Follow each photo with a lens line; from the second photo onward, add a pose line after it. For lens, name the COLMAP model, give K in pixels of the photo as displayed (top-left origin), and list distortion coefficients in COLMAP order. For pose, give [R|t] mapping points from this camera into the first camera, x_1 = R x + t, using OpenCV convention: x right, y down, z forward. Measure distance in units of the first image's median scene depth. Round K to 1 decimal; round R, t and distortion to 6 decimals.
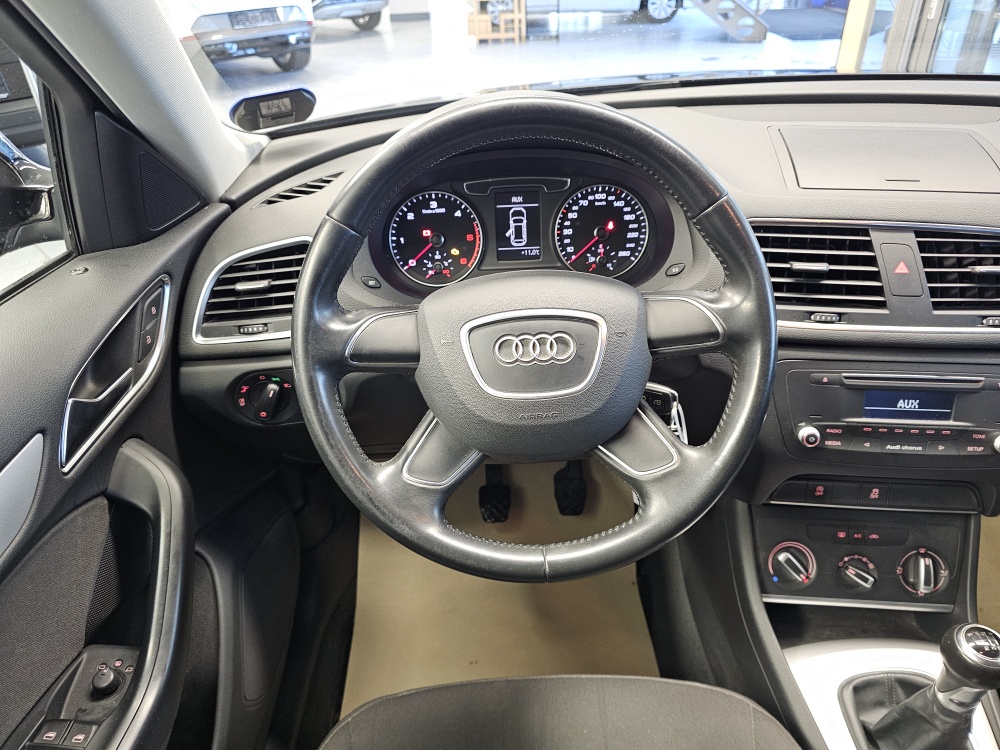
lens RADIAL K [[681.0, 0, 503.1], [0, 681.0, 385.0], [0, 0, 1]] dist [0.043678, -0.046158]
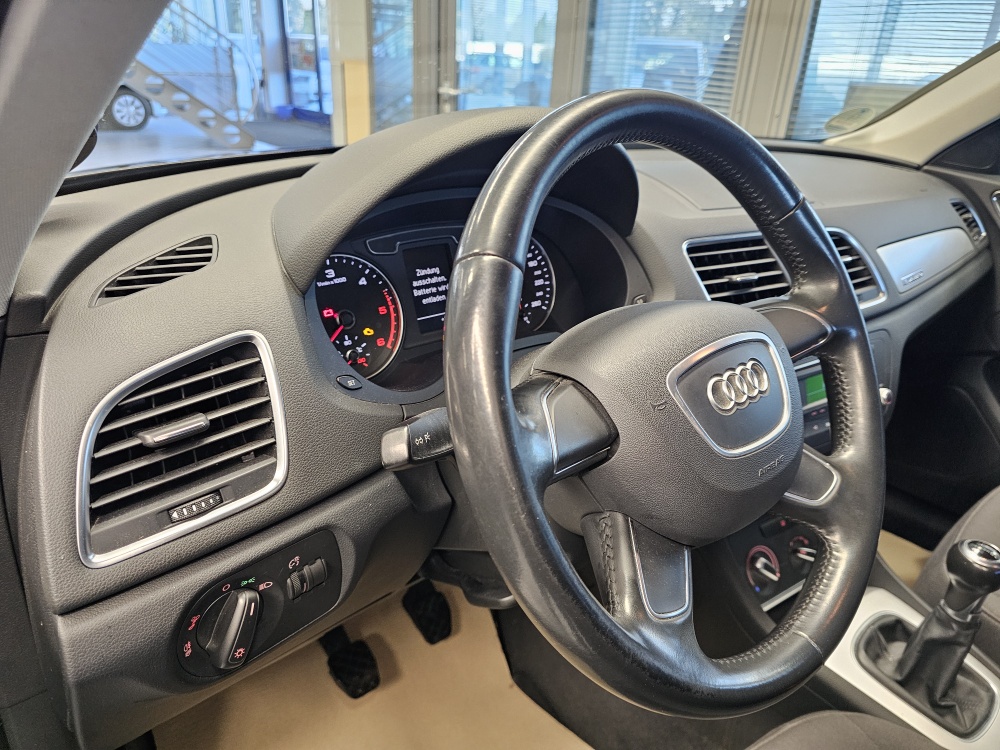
lens RADIAL K [[681.0, 0, 503.4], [0, 681.0, 381.3], [0, 0, 1]] dist [0.043678, -0.046158]
pose [[0.760787, -0.205762, 0.615520, -0.466622], [0.292919, 0.955182, -0.042742, -0.077040], [-0.579138, 0.212815, 0.786962, 0.381412]]
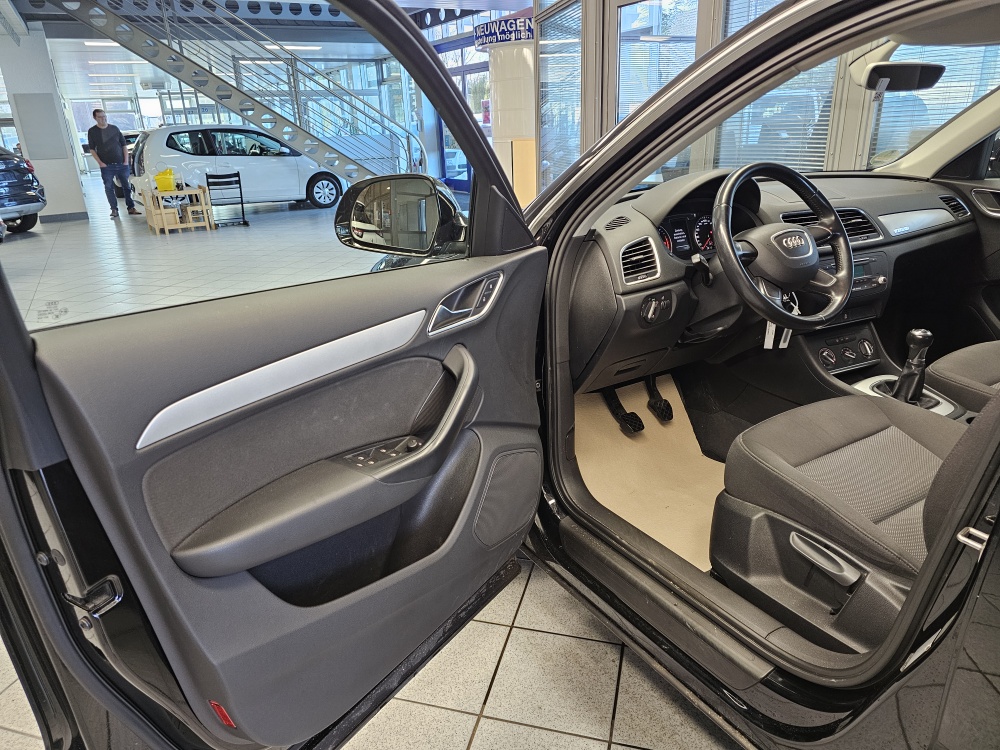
lens RADIAL K [[681.0, 0, 494.9], [0, 681.0, 370.7], [0, 0, 1]] dist [0.043678, -0.046158]
pose [[0.858766, -0.173300, 0.482170, -1.725074], [0.292270, 0.938627, -0.183186, 0.418846], [-0.420832, 0.298238, 0.856711, -0.503912]]
